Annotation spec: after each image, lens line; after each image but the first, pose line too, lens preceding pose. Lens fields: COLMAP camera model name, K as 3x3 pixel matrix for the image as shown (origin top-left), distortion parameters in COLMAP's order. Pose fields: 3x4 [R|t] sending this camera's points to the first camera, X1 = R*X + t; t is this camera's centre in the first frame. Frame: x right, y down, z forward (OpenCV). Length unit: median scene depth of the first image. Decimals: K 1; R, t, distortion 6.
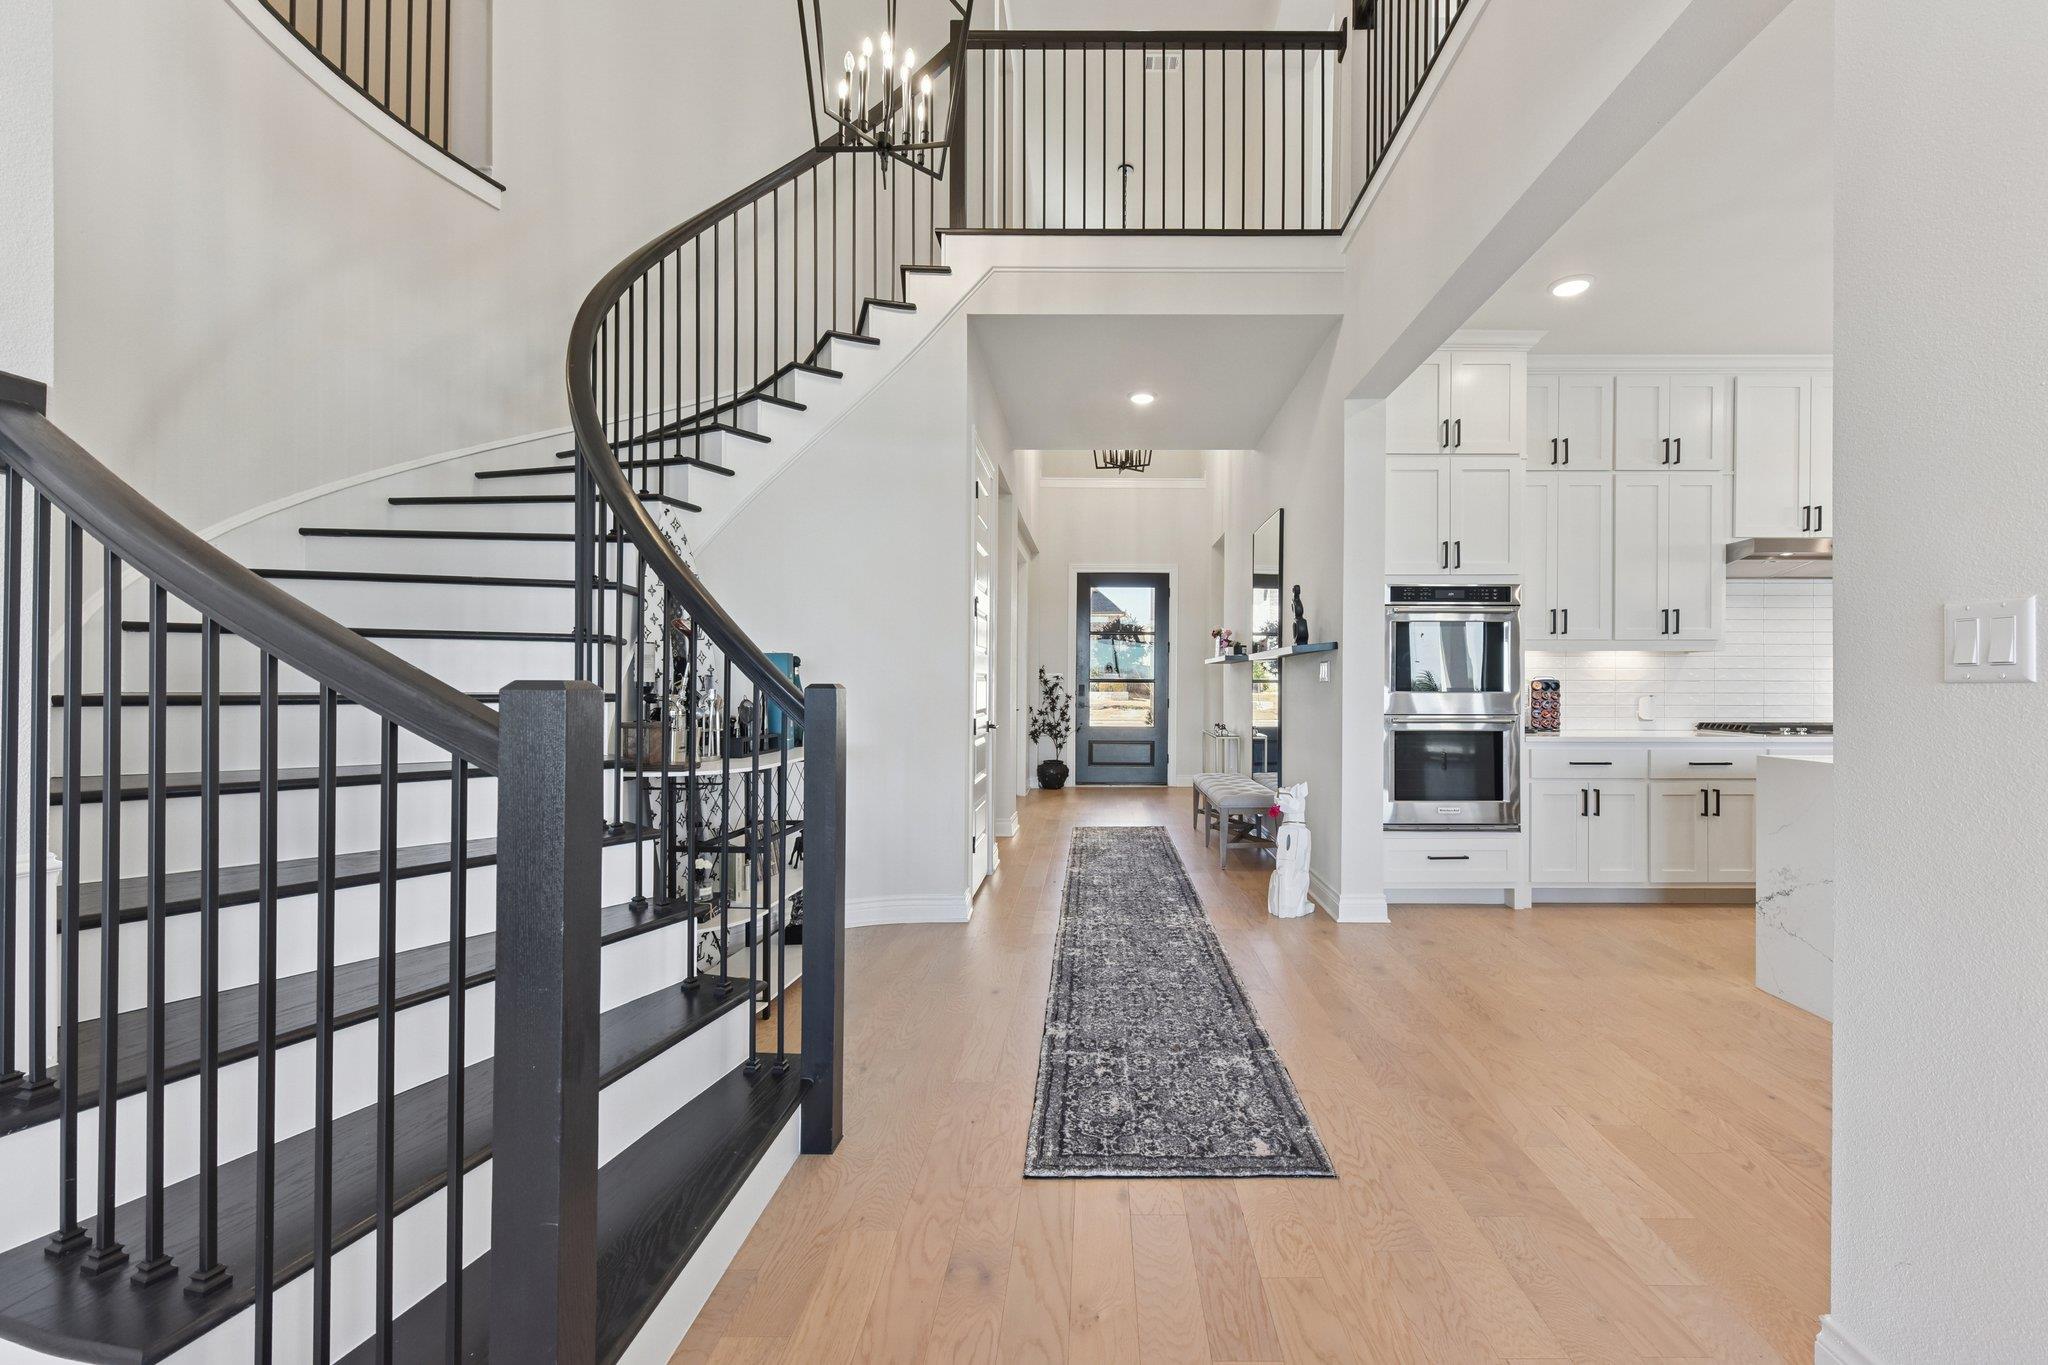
lens RADIAL K [[834.1, 0, 1030.5], [0, 834.1, 699.3], [0, 0, 1]] dist [-0.003943, -0.000519]
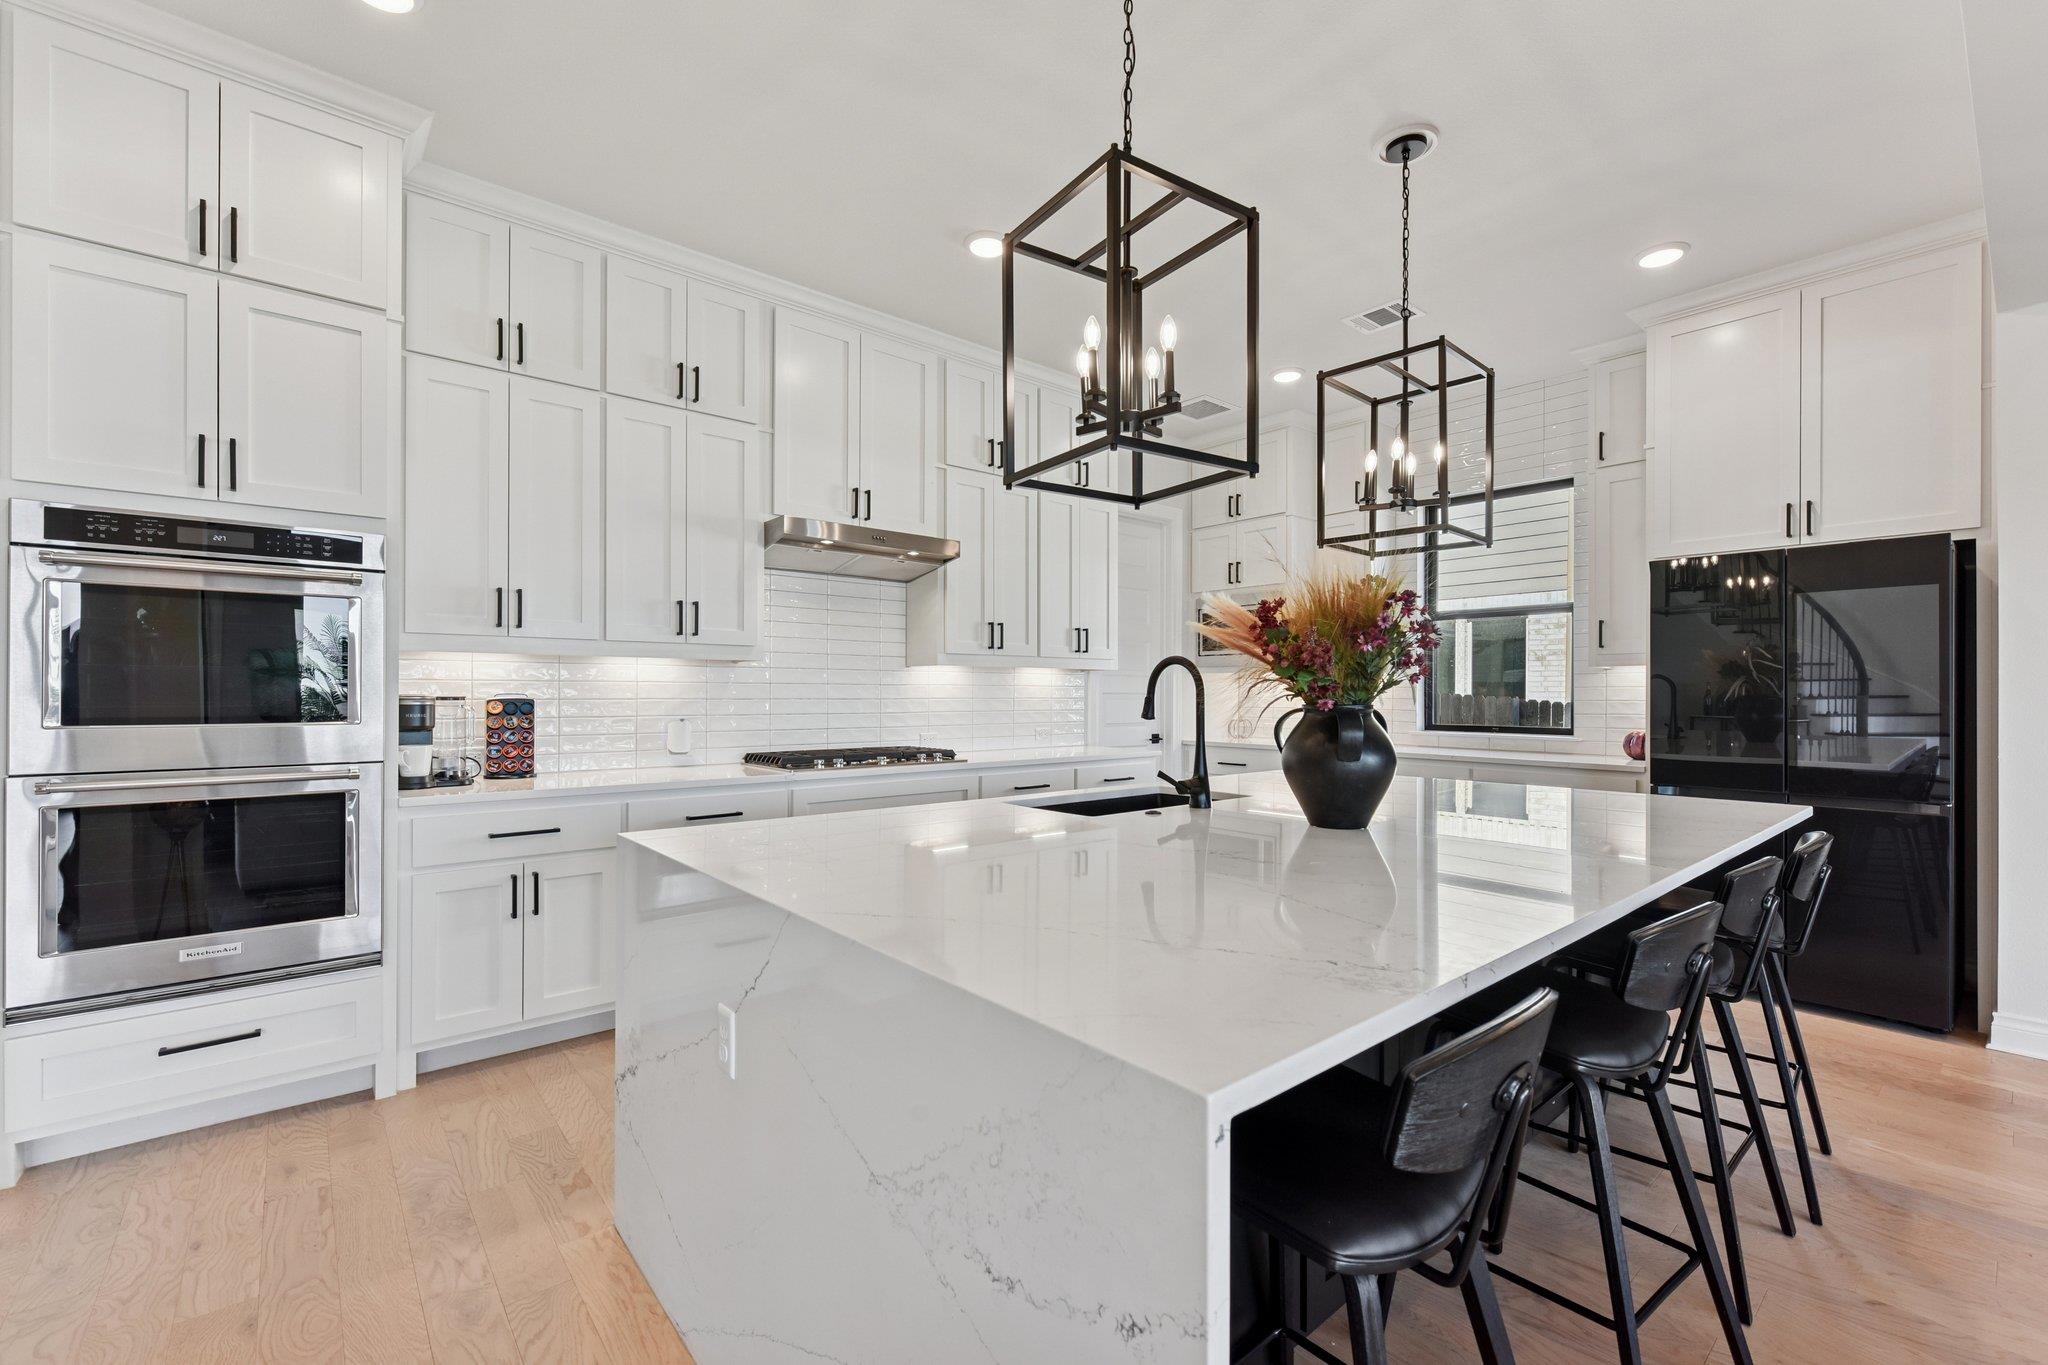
lens RADIAL K [[816.7, 0, 1019.7], [0, 816.7, 690.9], [0, 0, 1]] dist [-0.000077, 0.000130]
pose [[0.774258, 0.005378, 0.632847, 0.545689], [0.000350, 0.999960, -0.008926, -0.024187], [-0.632869, 0.007132, 0.774226, 0.269915]]
